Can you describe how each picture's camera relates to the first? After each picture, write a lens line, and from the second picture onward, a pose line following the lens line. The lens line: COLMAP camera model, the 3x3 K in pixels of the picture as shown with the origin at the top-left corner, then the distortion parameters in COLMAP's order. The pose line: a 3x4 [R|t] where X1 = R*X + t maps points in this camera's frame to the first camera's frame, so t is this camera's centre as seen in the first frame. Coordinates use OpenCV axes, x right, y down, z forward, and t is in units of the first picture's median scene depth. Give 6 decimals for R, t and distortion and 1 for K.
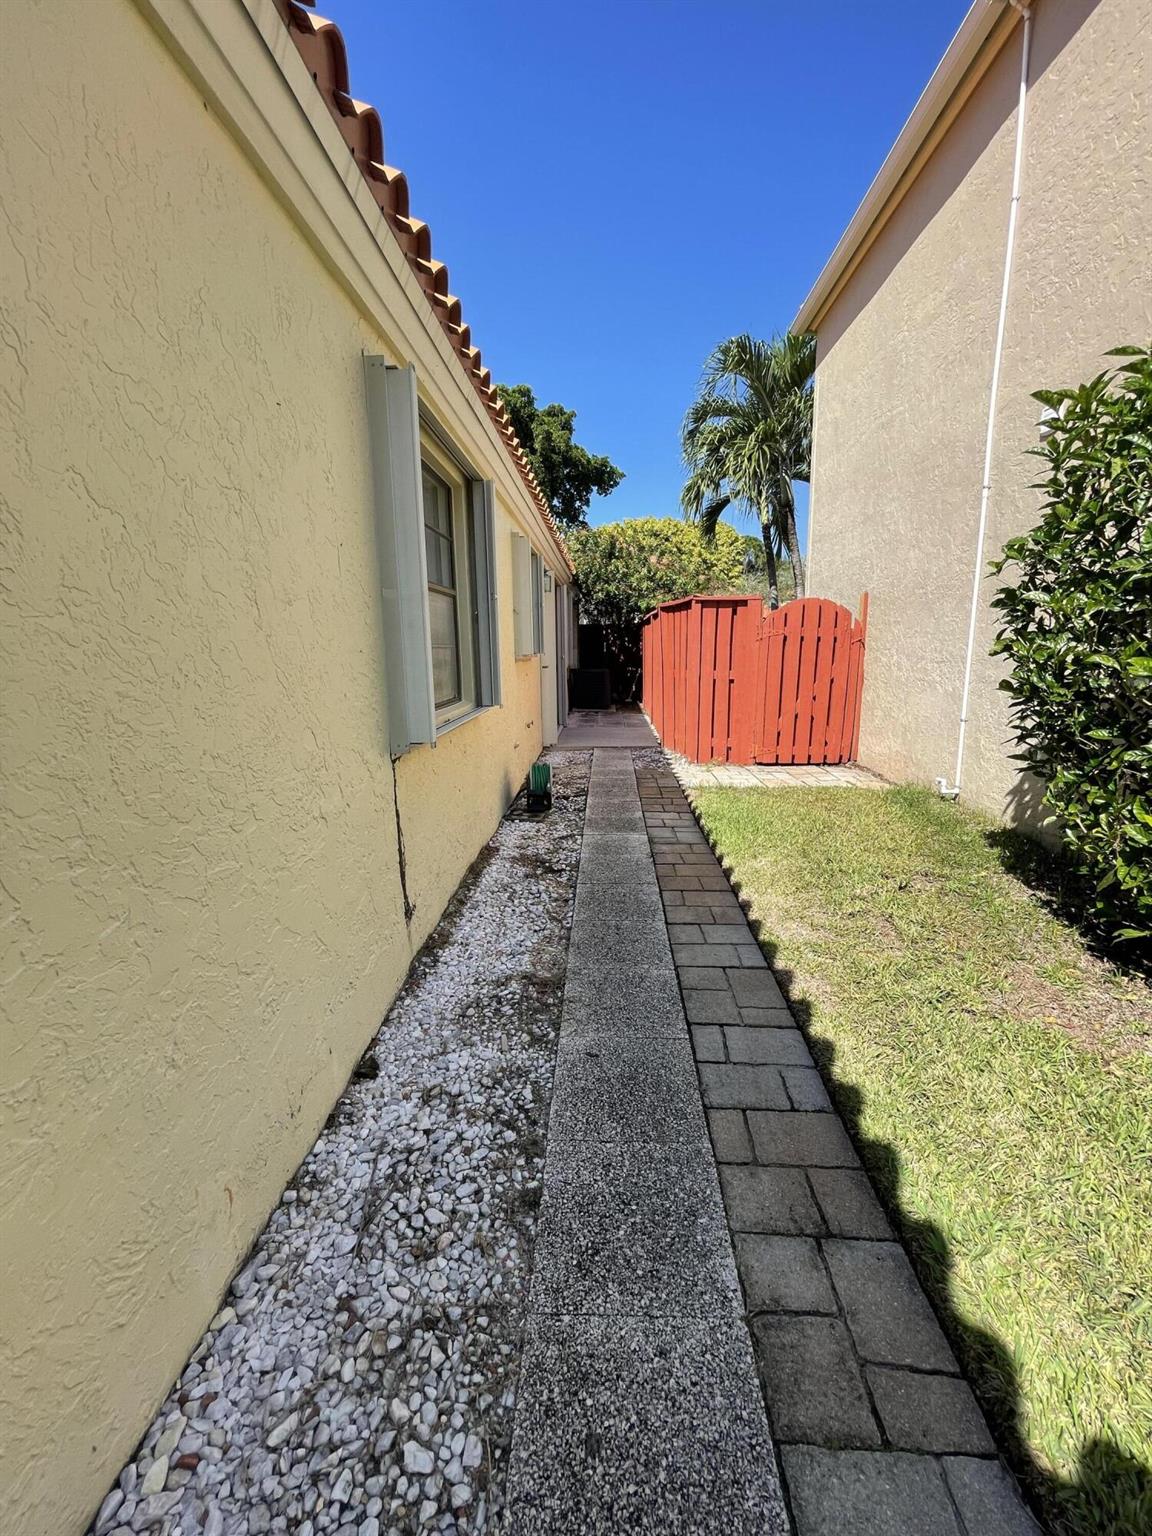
lens RADIAL K [[617.0, 0, 576.0], [0, 617.0, 768.0], [0, 0, 1]] dist [0.001722, 0.000719]
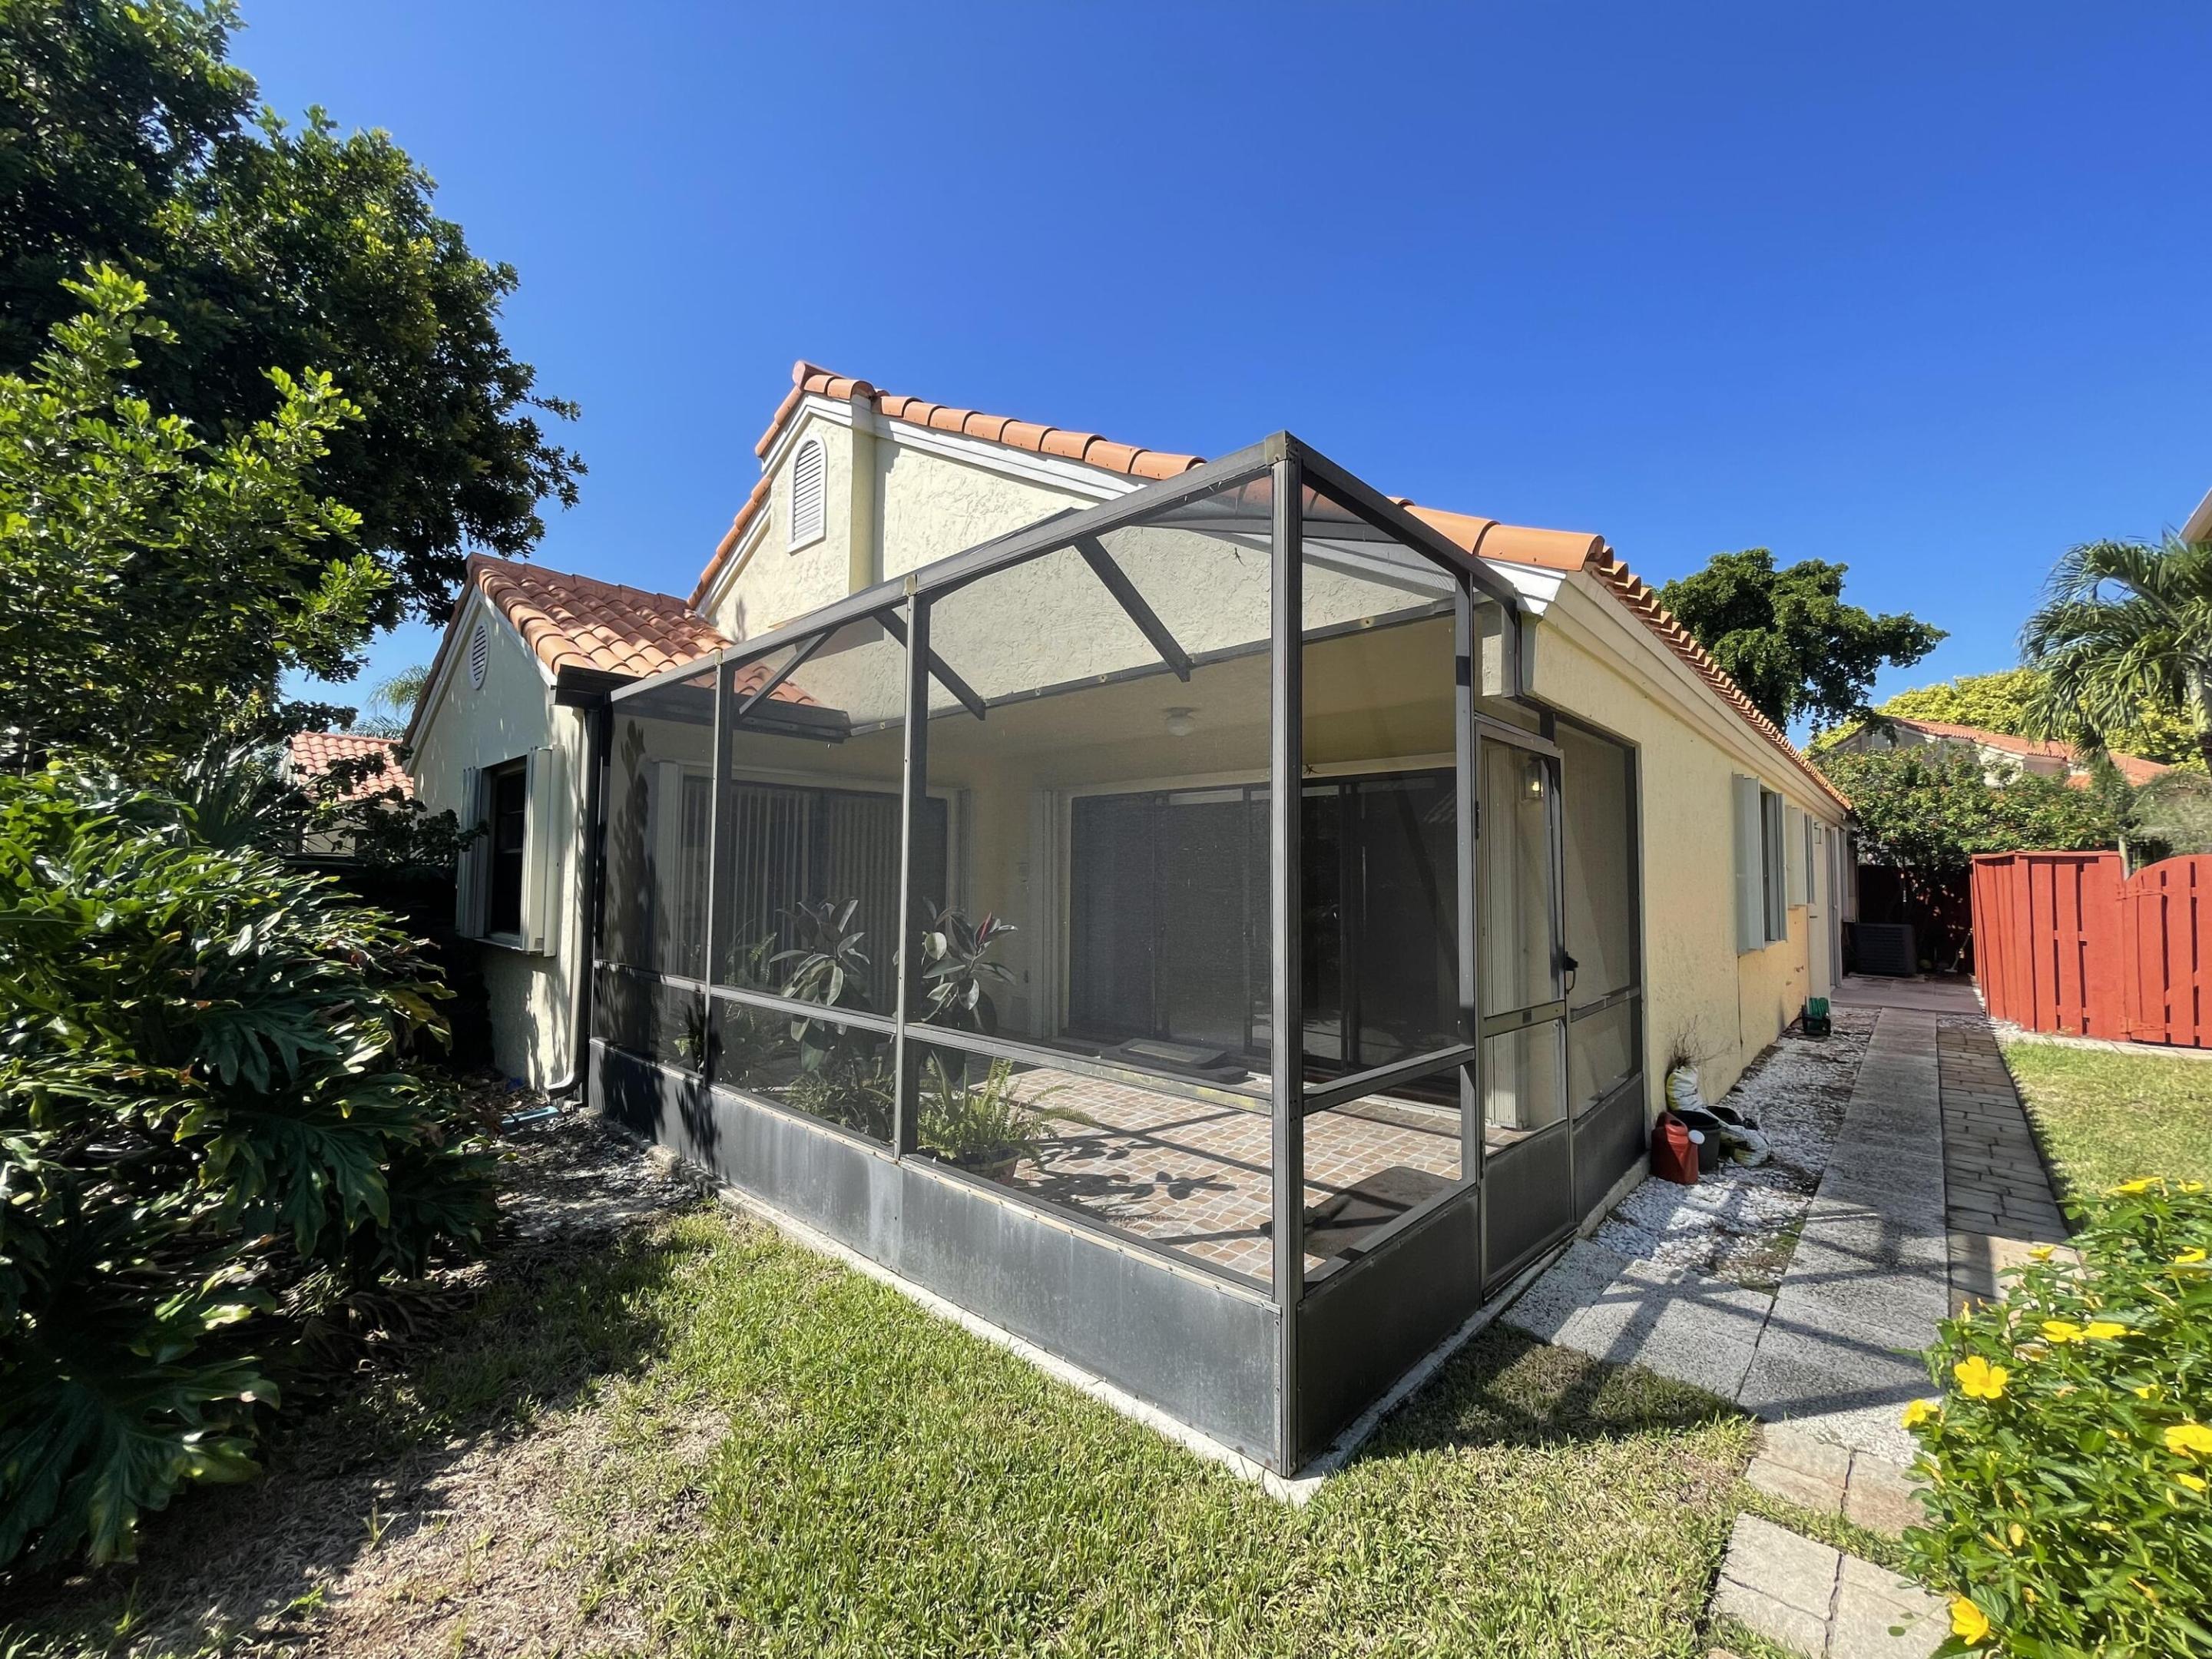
lens RADIAL K [[888.5, 0, 1101.2], [0, 888.5, 821.1], [0, 0, 1]] dist [0.001722, 0.000719]
pose [[0.765553, -0.011246, -0.643275, -0.003442], [-0.151566, 0.968554, -0.197309, 0.088384], [0.625265, 0.248549, 0.739775, -0.499167]]
